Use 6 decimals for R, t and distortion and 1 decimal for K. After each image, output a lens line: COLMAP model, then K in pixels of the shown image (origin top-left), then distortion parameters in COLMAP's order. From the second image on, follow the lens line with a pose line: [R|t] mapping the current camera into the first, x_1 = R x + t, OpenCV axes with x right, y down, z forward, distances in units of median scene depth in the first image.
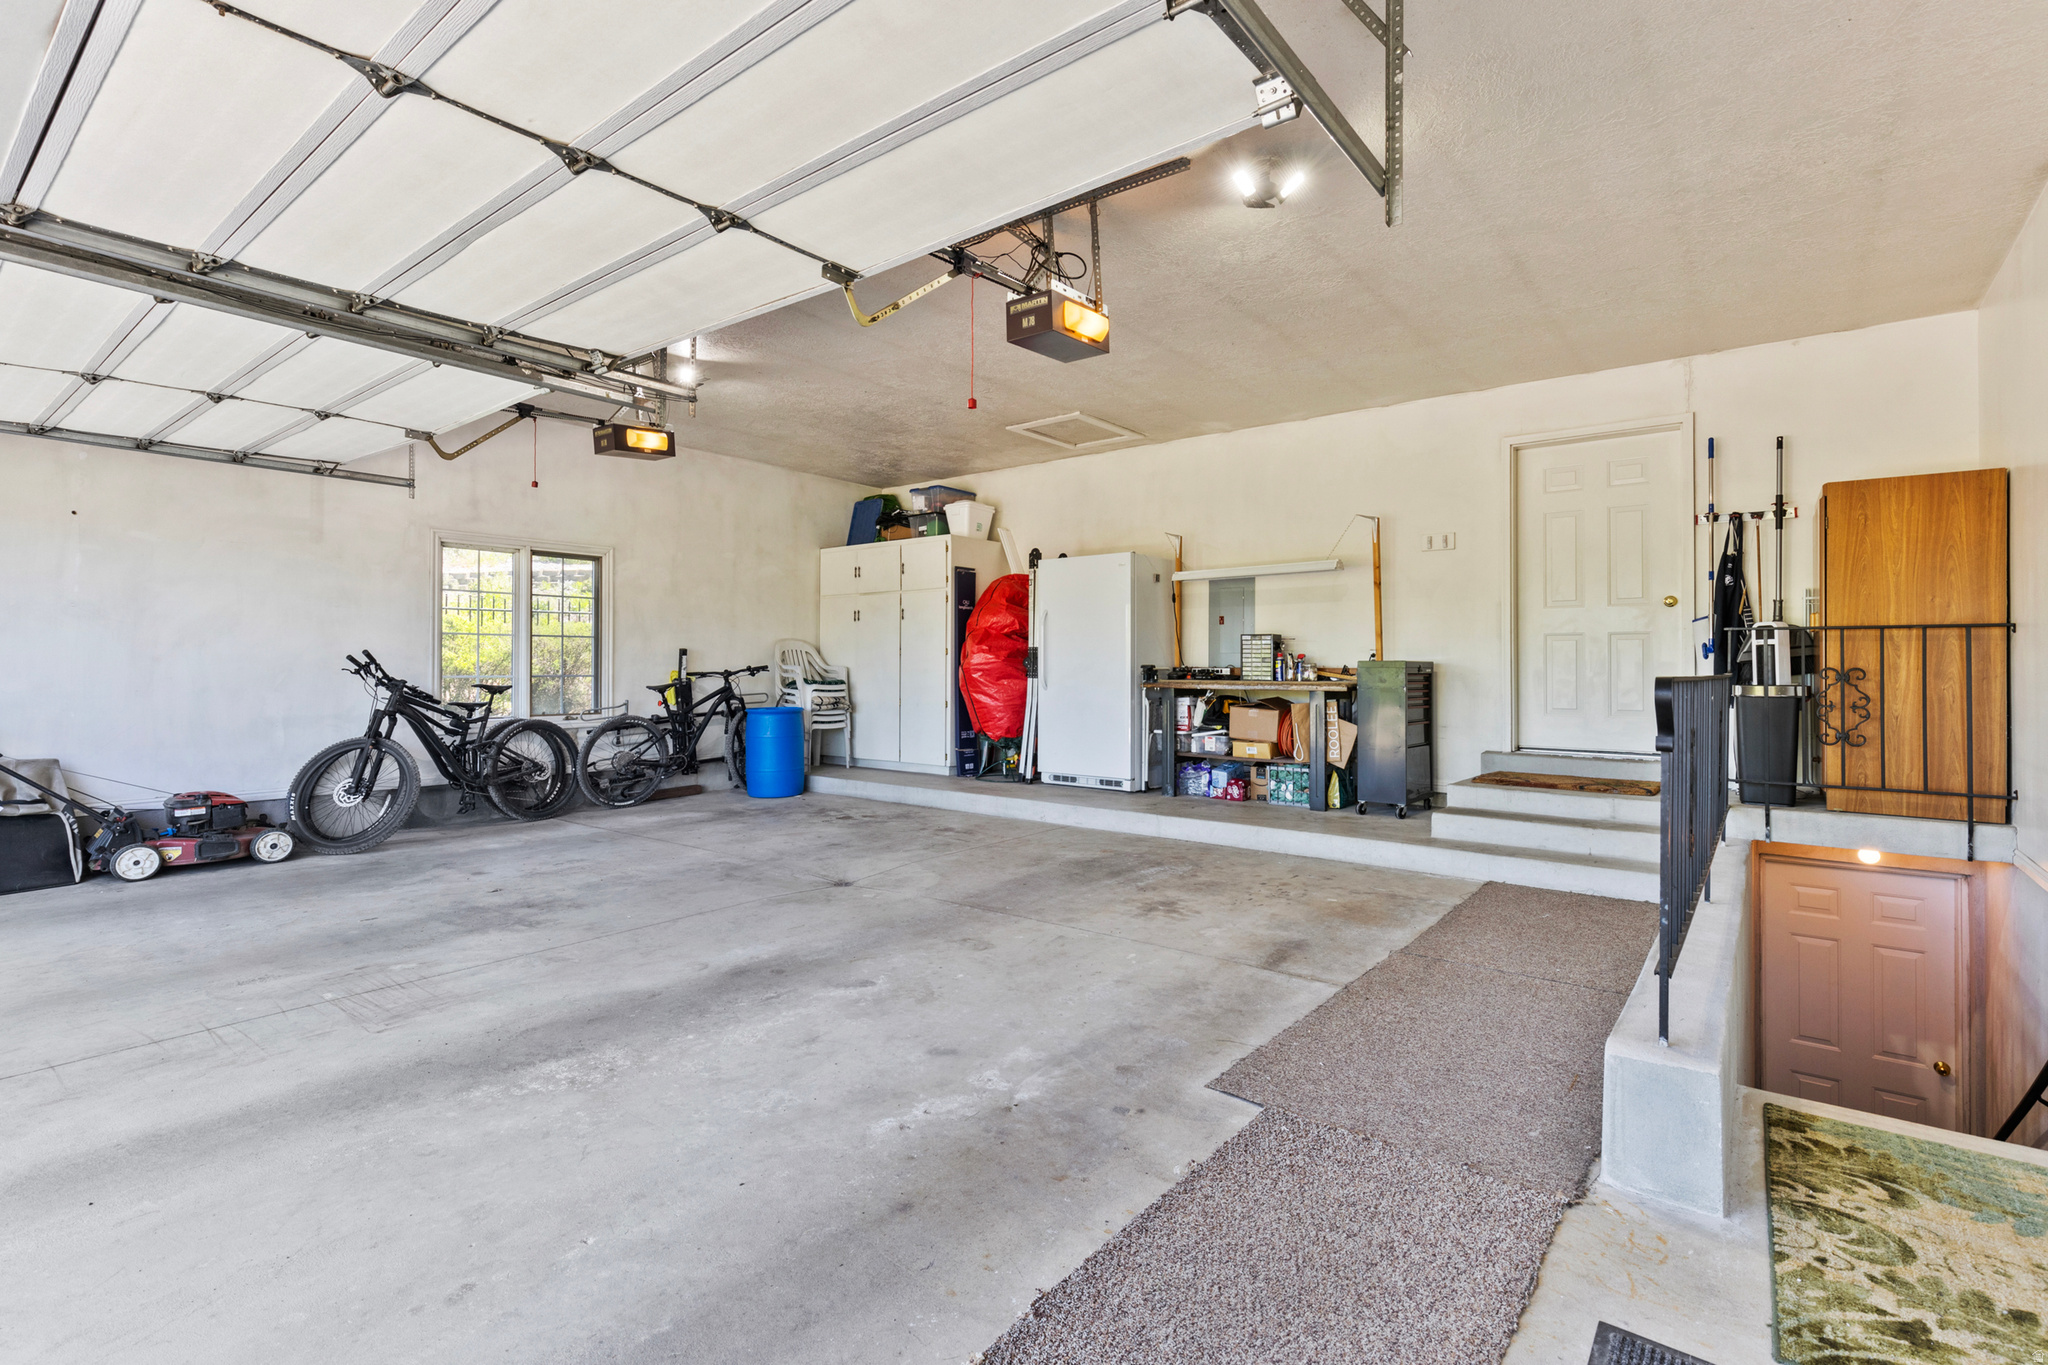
lens RADIAL K [[912.1, 0, 1020.5], [0, 912.1, 691.3], [0, 0, 1]] dist [0.001311, 0.000289]
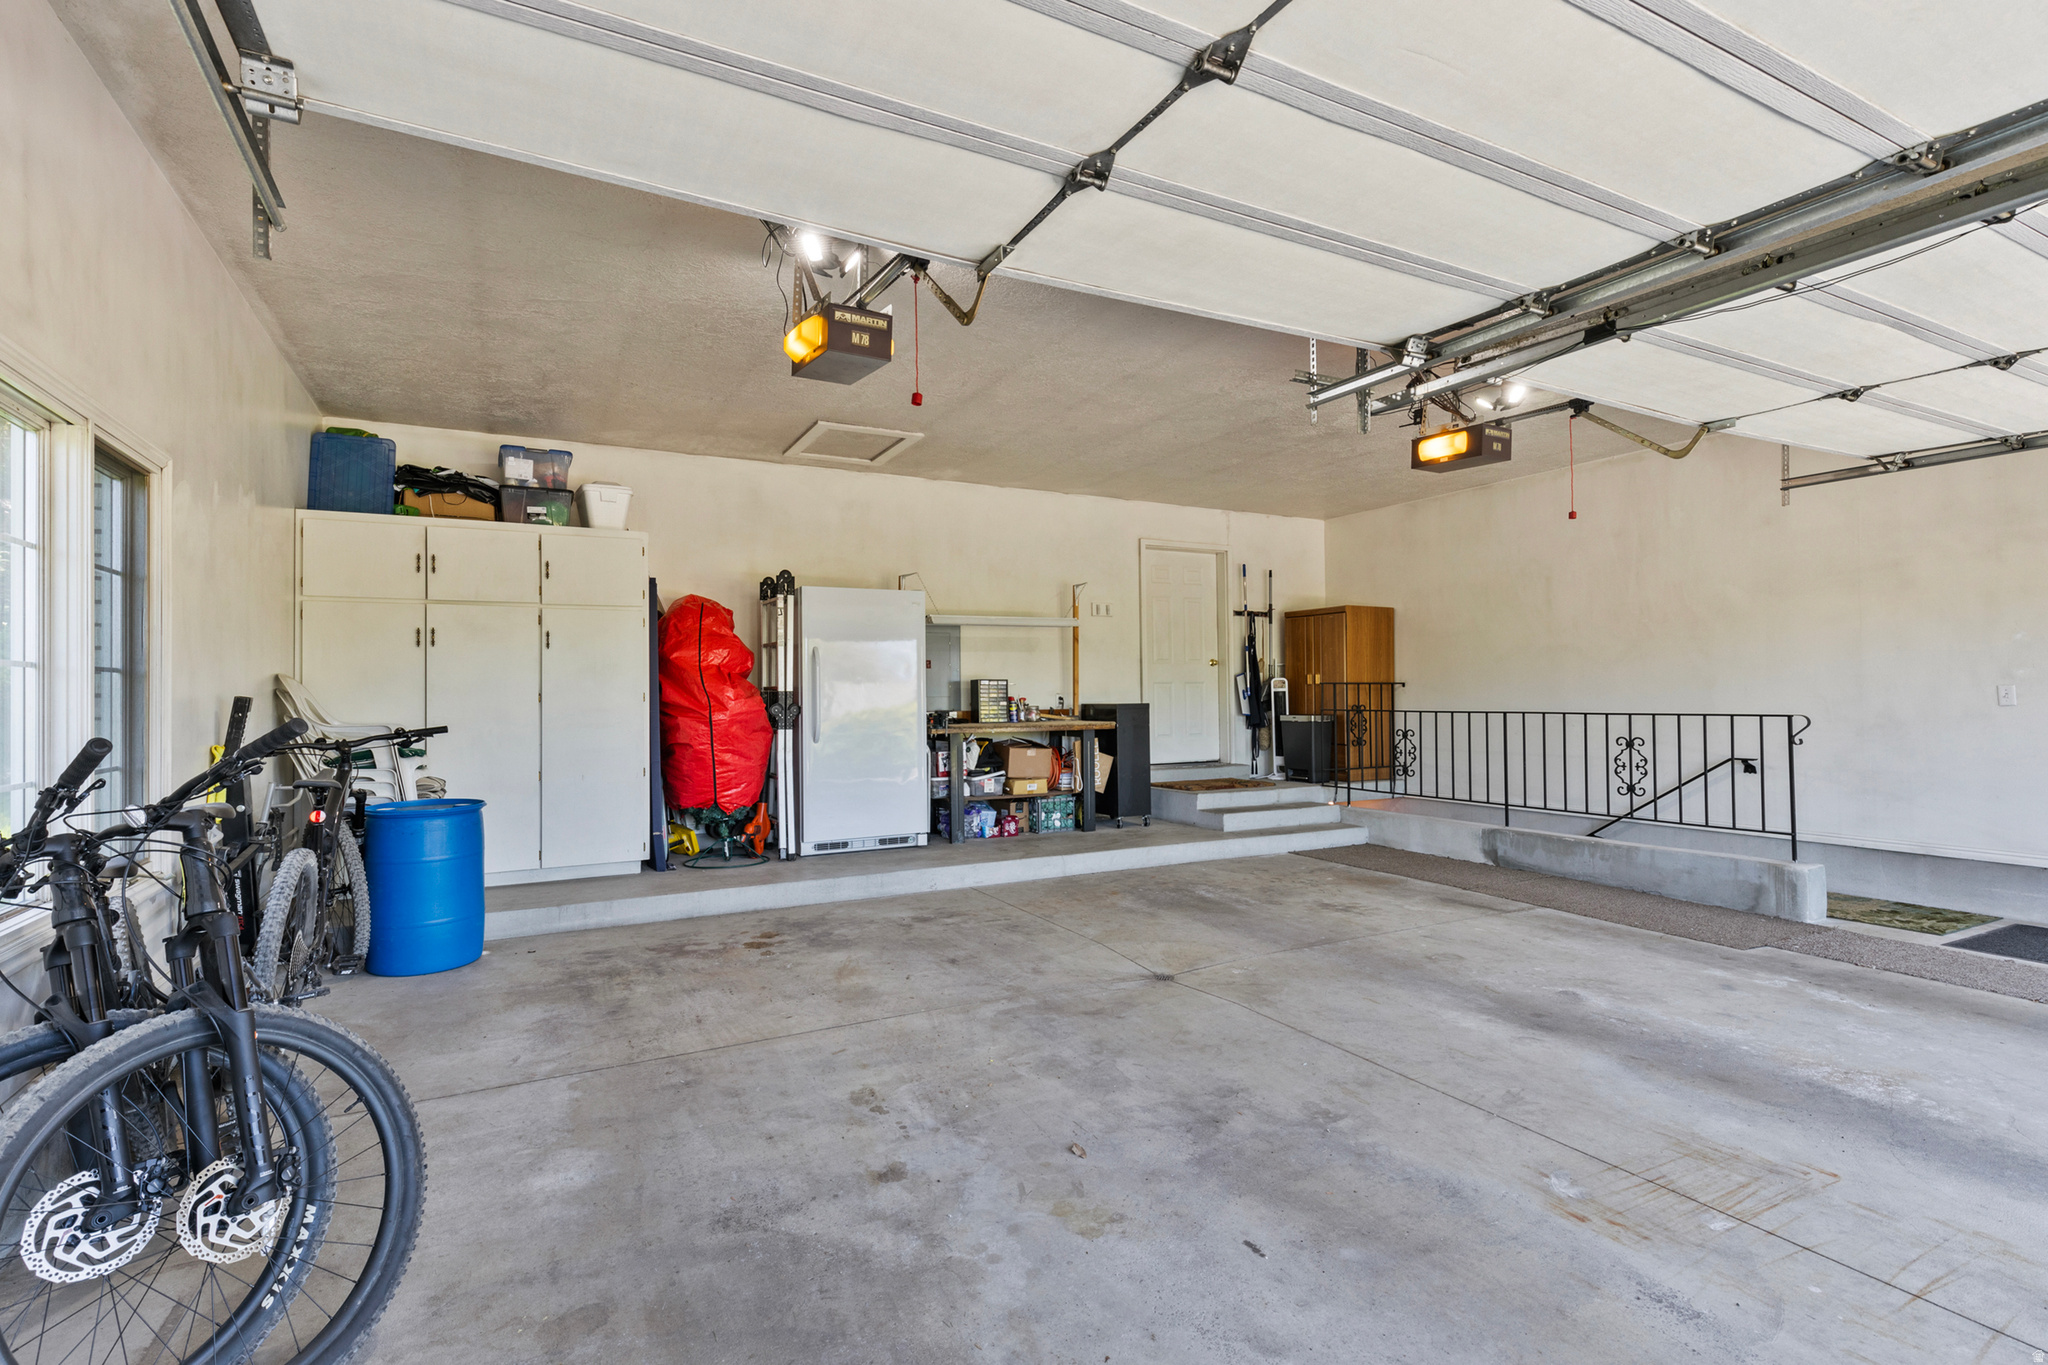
lens RADIAL K [[955.7, 0, 959.7], [0, 955.7, 685.2], [0, 0, 1]] dist [0.002913, -0.000257]
pose [[0.441584, 0.002517, 0.897216, -1.005181], [0.035082, 0.999183, -0.020069, -0.045573], [-0.896534, 0.040338, 0.441135, 0.716453]]
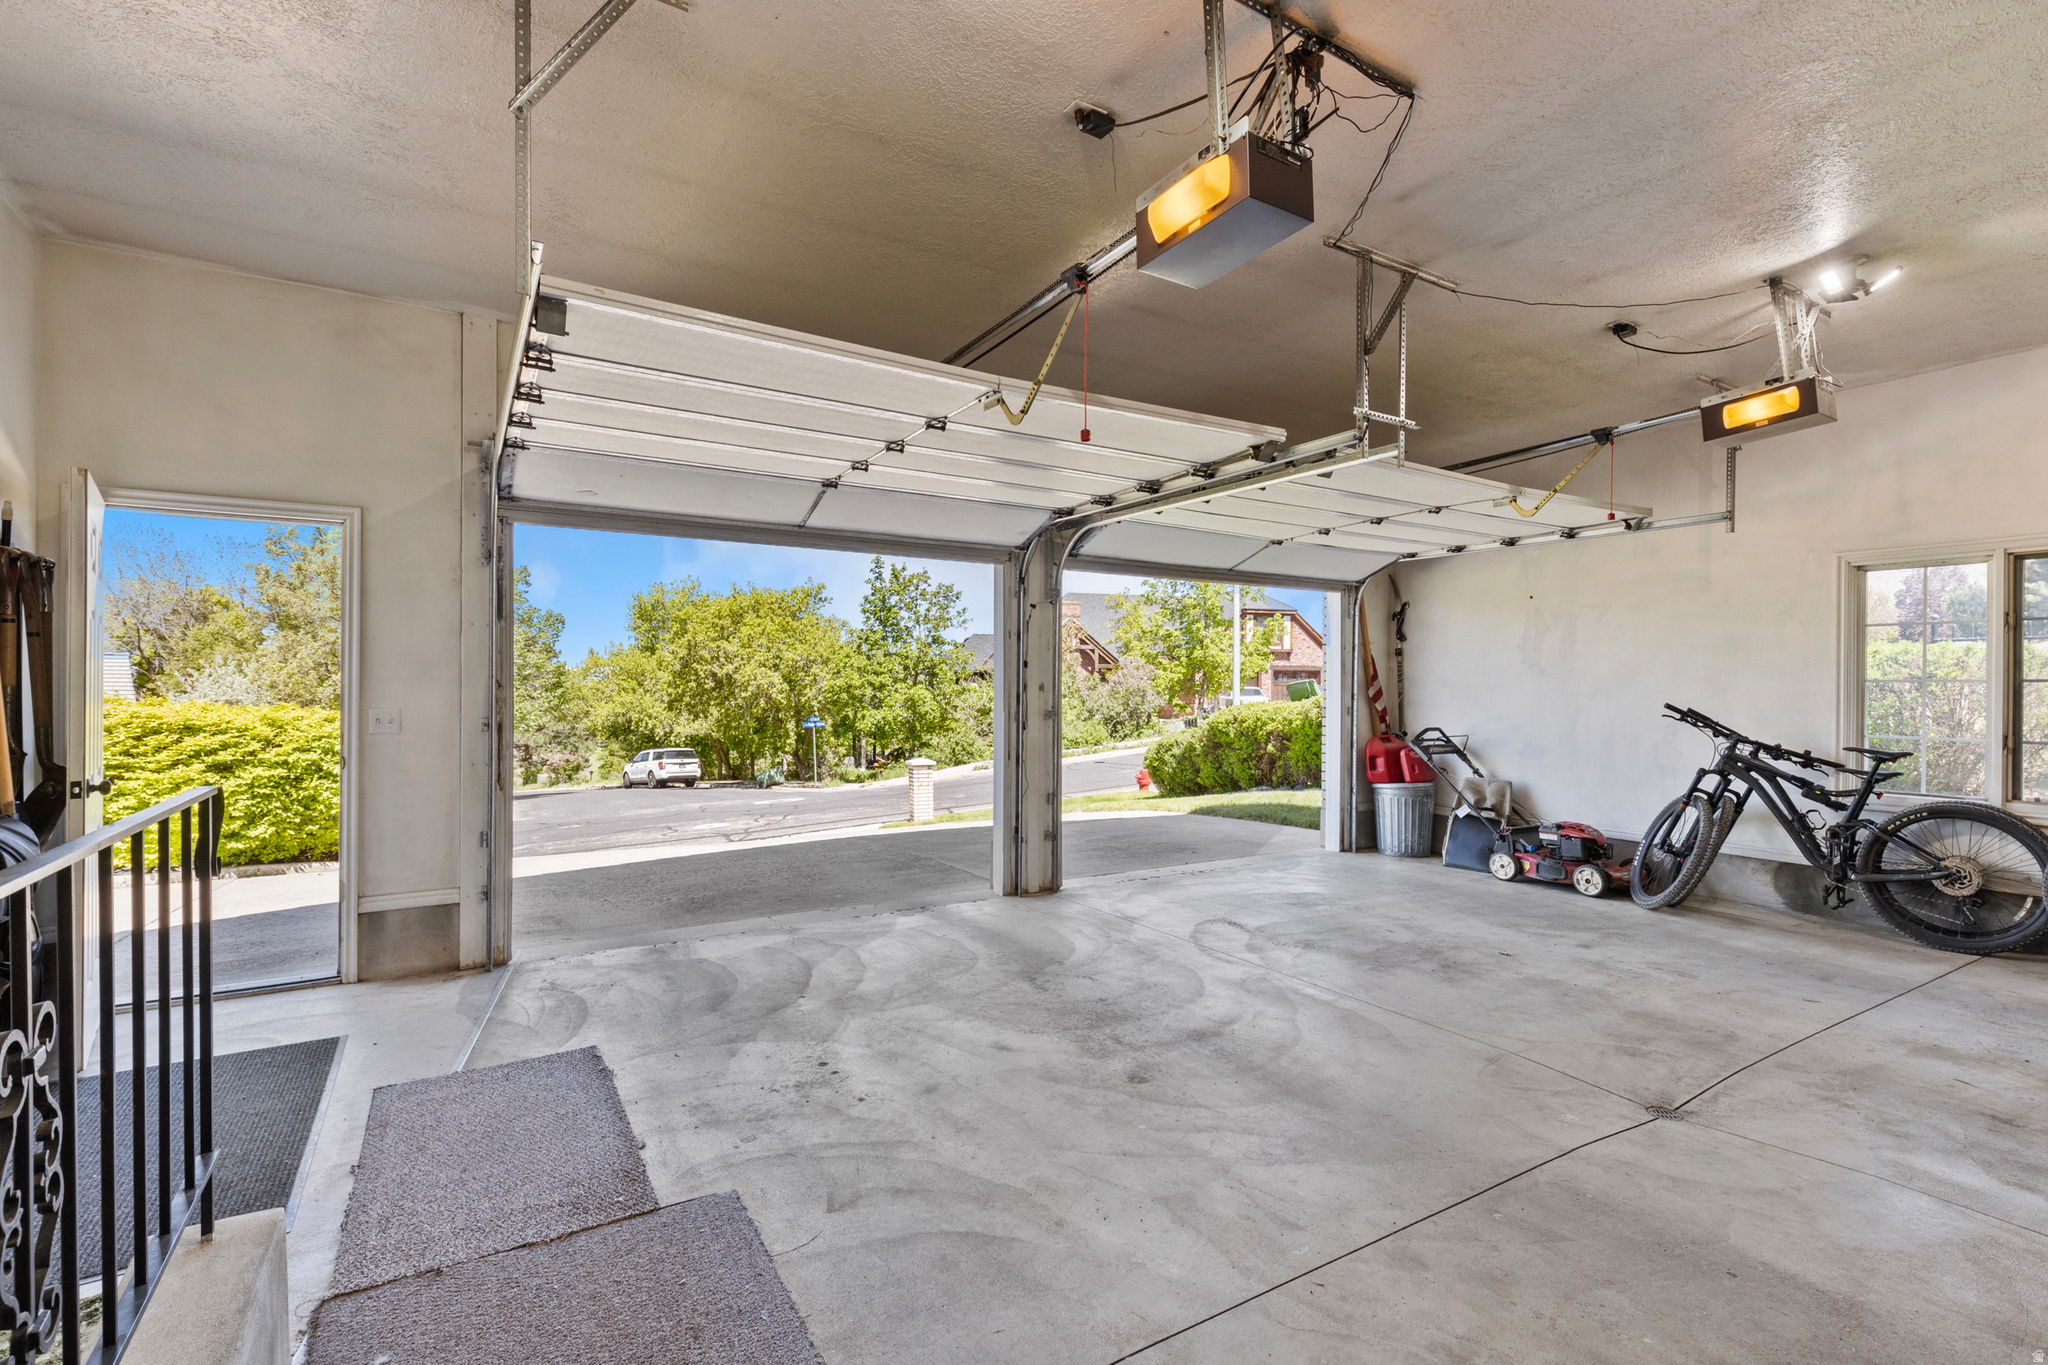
lens RADIAL K [[939.4, 0, 1027.6], [0, 939.4, 700.4], [0, 0, 1]] dist [0.002470, -0.000044]
pose [[-0.323470, 0.009556, -0.946190, 0.482102], [-0.033721, 0.999197, 0.021620, -0.050319], [0.945637, 0.038900, -0.322889, 0.744836]]
